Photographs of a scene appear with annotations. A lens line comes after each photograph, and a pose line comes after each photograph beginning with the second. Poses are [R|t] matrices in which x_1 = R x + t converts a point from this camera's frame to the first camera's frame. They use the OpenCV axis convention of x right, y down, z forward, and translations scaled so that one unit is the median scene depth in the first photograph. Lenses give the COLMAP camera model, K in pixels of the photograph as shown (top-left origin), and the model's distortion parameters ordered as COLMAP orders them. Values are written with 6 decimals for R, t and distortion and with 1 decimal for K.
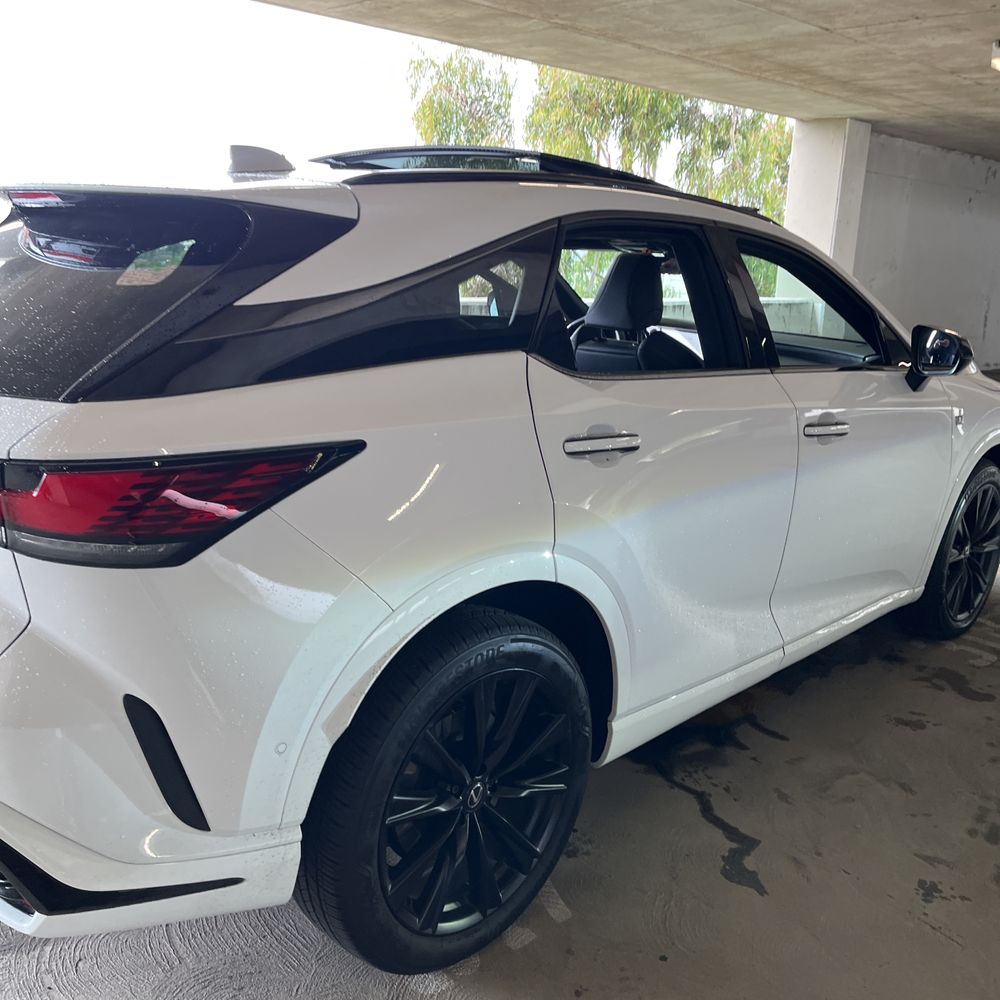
lens RADIAL K [[1009.9, 0, 498.7], [0, 1009.9, 497.2], [0, 0, 1]] dist [0.024565, 0.000000]
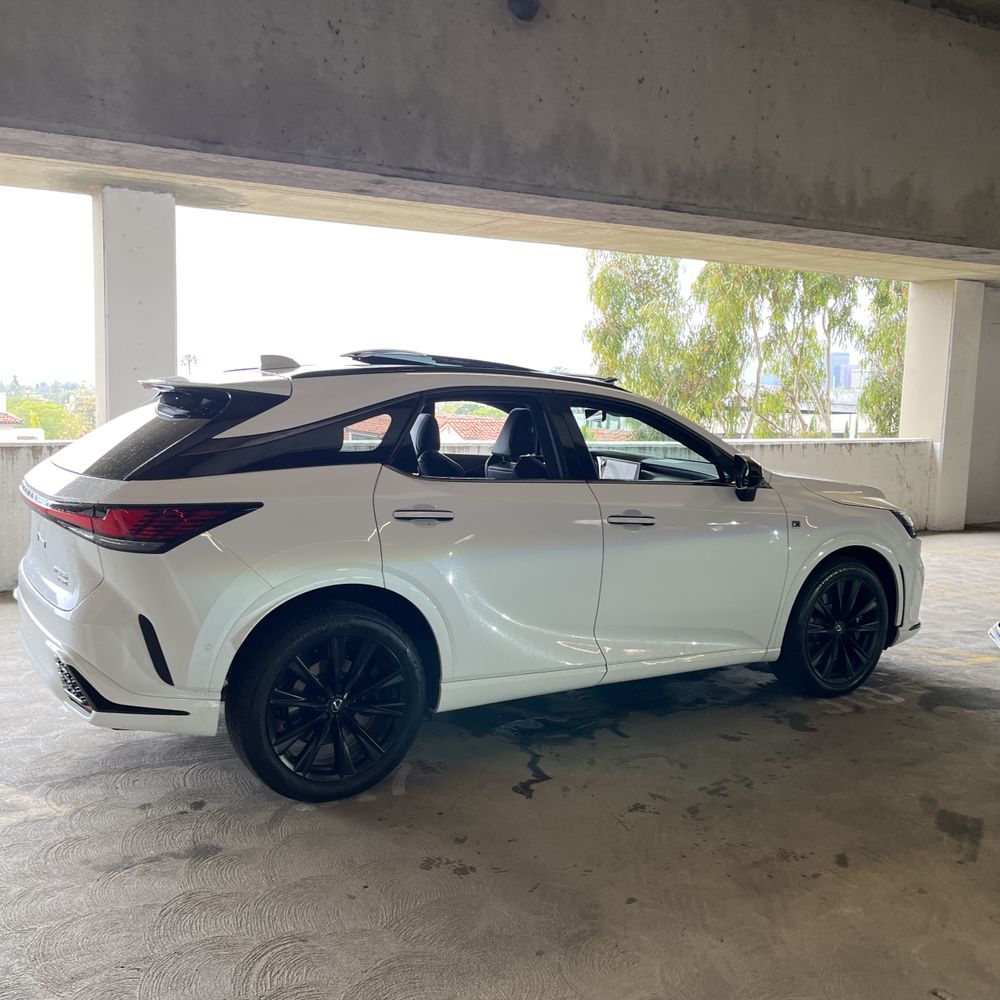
lens RADIAL K [[1009.9, 0, 500.8], [0, 1009.9, 502.2], [0, 0, 1]] dist [0.024565, 0.000000]
pose [[0.967717, 0.010606, -0.251816, 0.627200], [-0.044848, 0.990415, -0.130638, 0.139658], [0.248017, 0.137714, 0.958917, -0.624424]]
